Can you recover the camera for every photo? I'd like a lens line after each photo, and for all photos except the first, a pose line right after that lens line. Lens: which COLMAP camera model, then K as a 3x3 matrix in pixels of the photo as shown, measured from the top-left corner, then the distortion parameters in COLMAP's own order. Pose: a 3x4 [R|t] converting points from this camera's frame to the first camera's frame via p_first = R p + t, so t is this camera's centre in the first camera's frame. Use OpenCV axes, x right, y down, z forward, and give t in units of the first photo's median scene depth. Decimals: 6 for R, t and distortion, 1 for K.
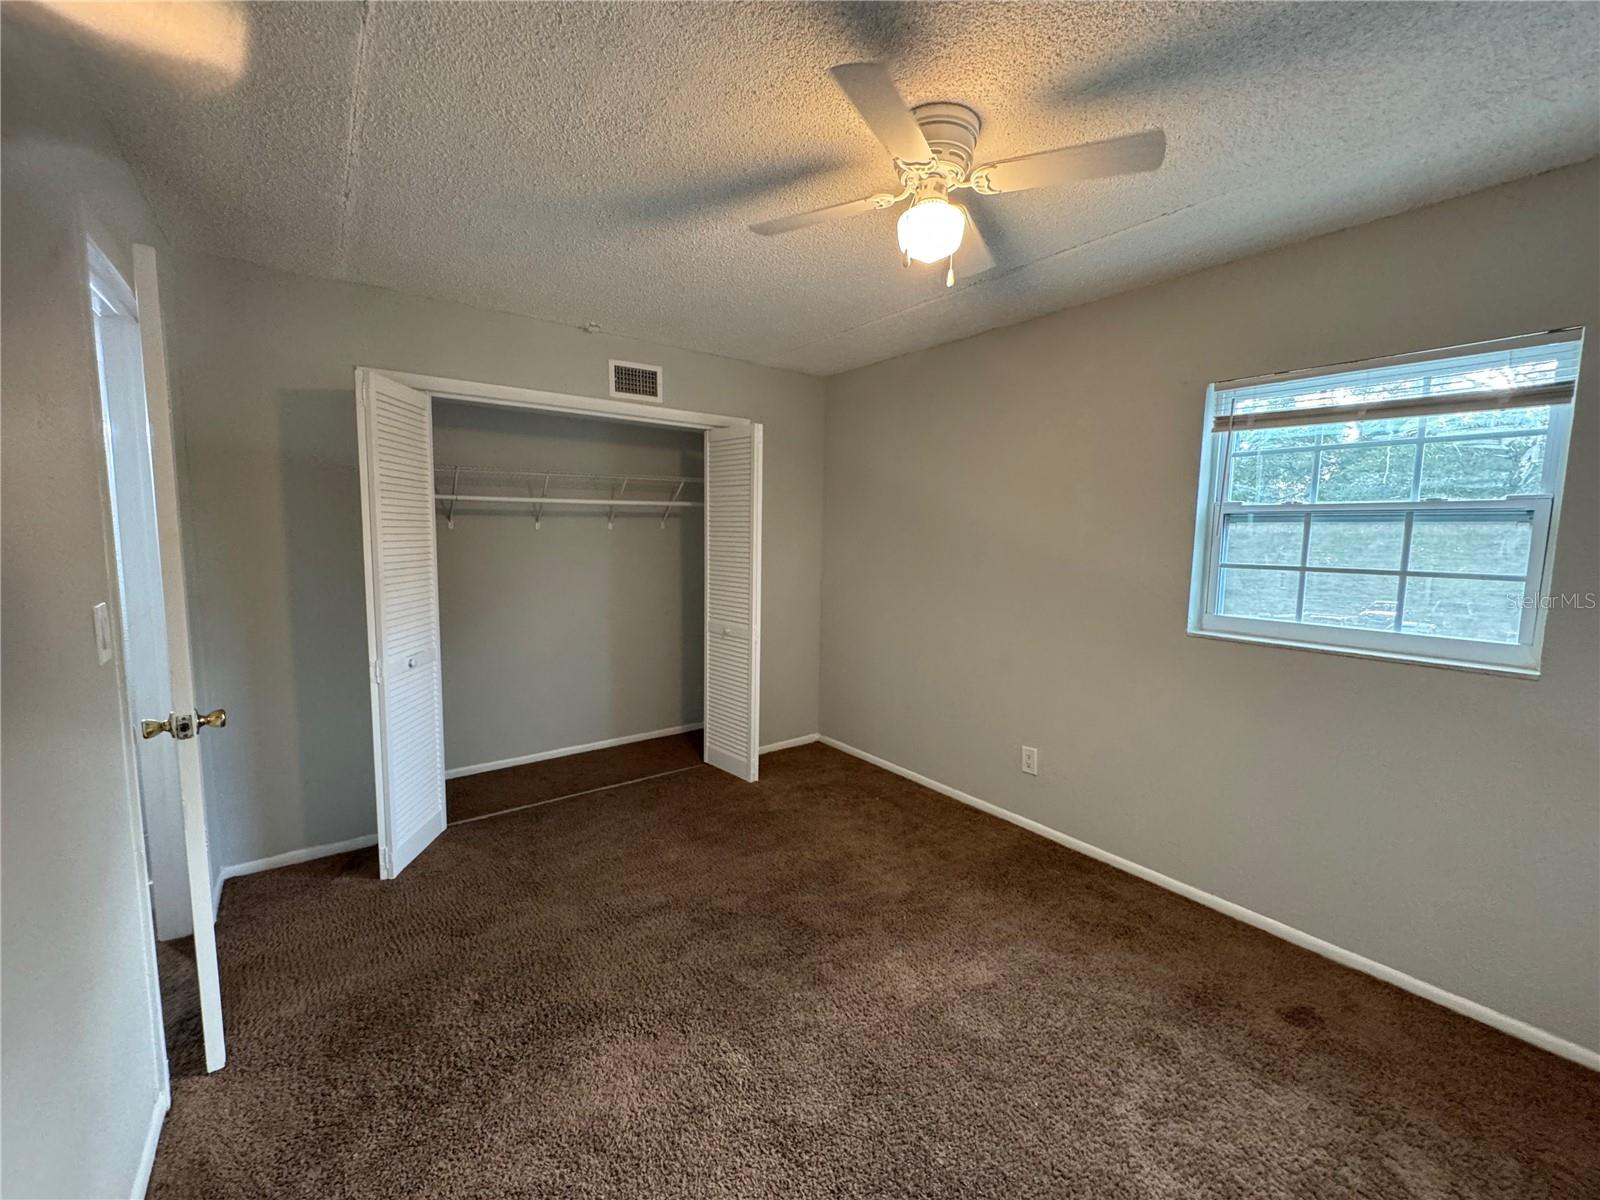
lens RADIAL K [[645.8, 0, 795.6], [0, 645.8, 601.2], [0, 0, 1]] dist [0.001128, 0.000631]
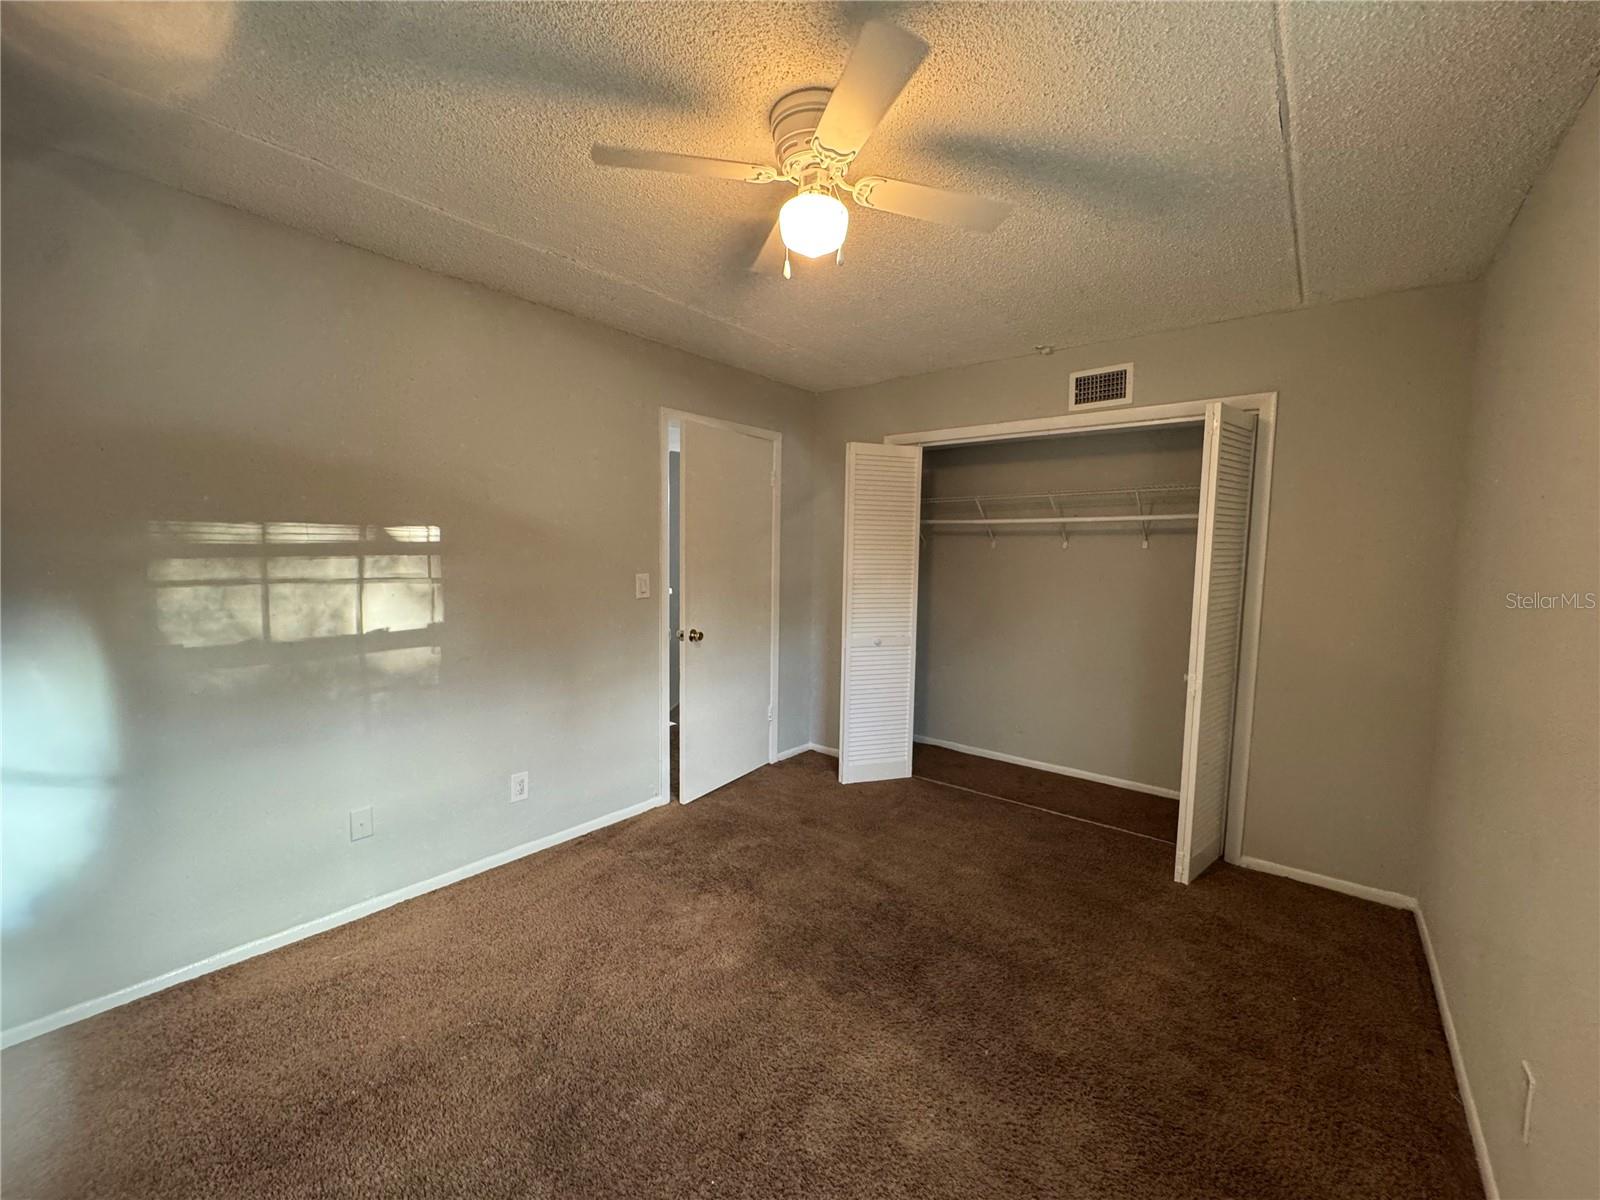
lens RADIAL K [[645.8, 0, 795.6], [0, 645.8, 601.2], [0, 0, 1]] dist [0.001128, 0.000631]
pose [[0.240349, 0.075890, -0.967715, 0.706828], [-0.112144, 0.992434, 0.049976, -0.042427], [0.964187, 0.096512, 0.247042, 0.473345]]
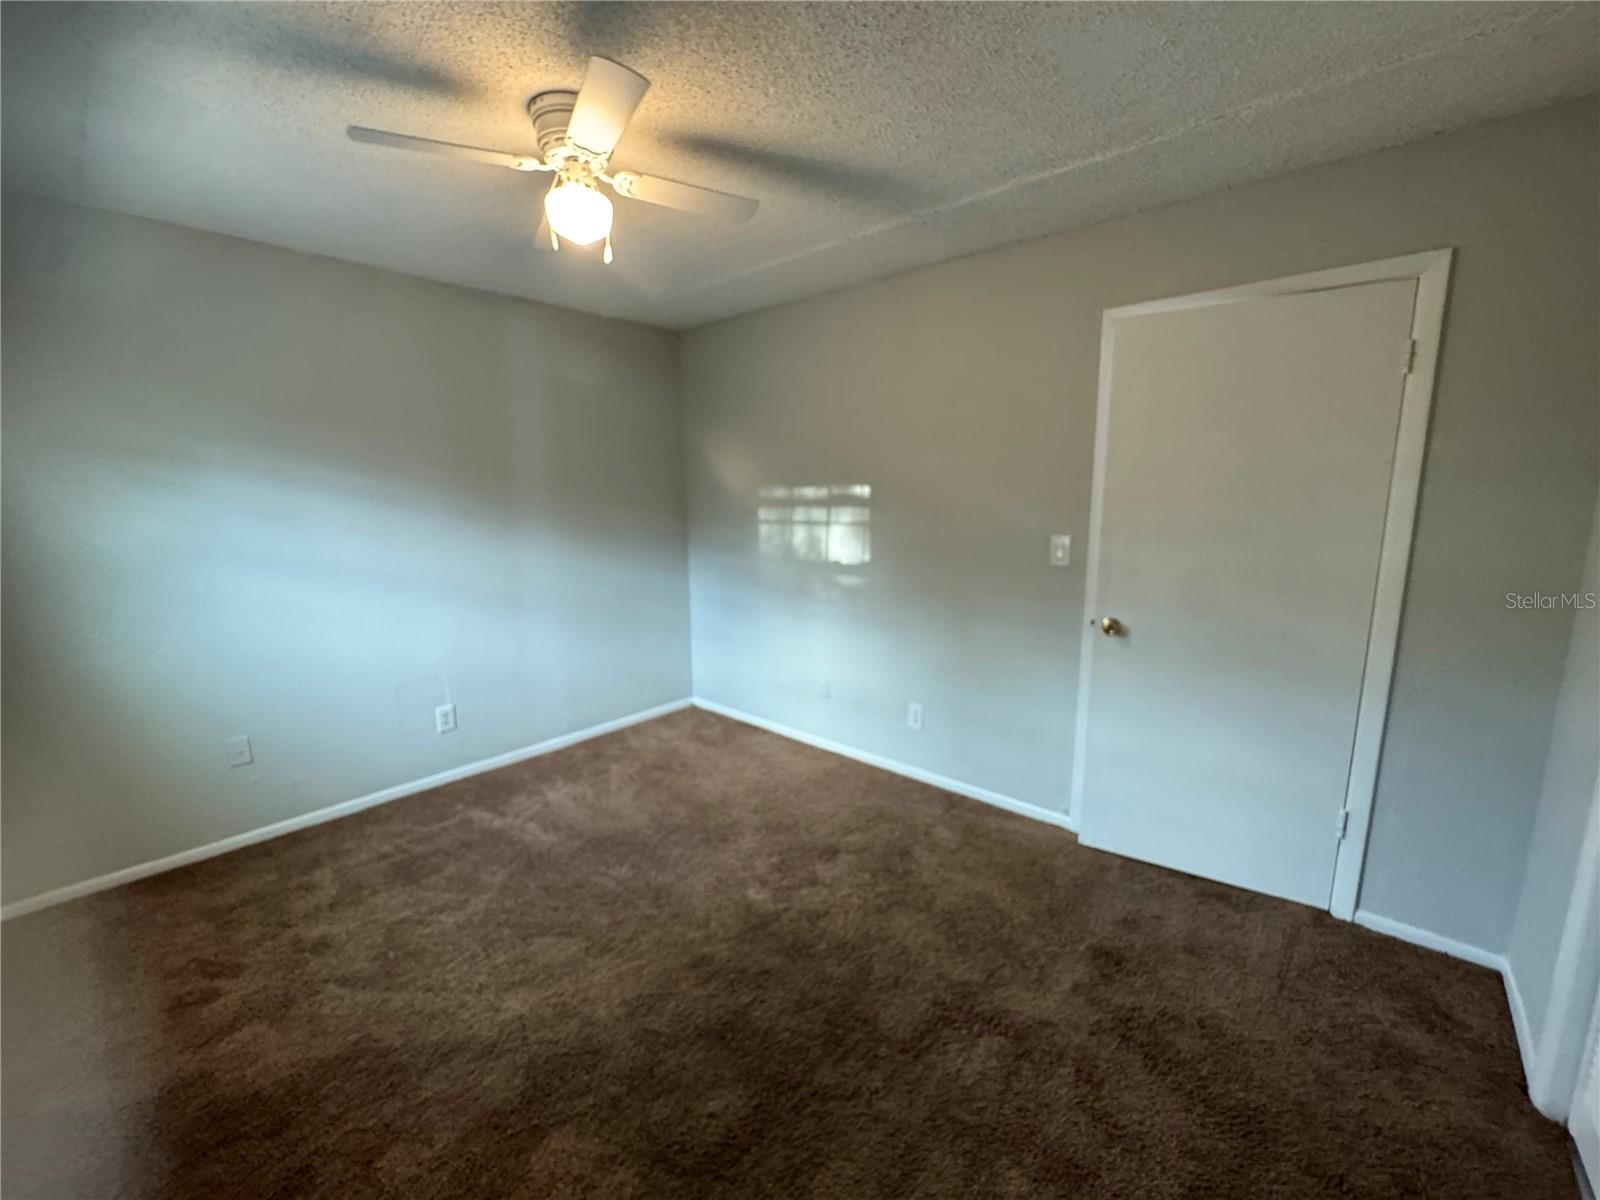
lens RADIAL K [[650.3, 0, 796.0], [0, 650.3, 600.1], [0, 0, 1]] dist [-0.038022, 0.000249]
pose [[-0.983295, 0.024892, -0.180311, 0.040729], [-0.024025, 0.964190, 0.264121, -0.150654], [0.180429, 0.264041, -0.947485, 1.345114]]
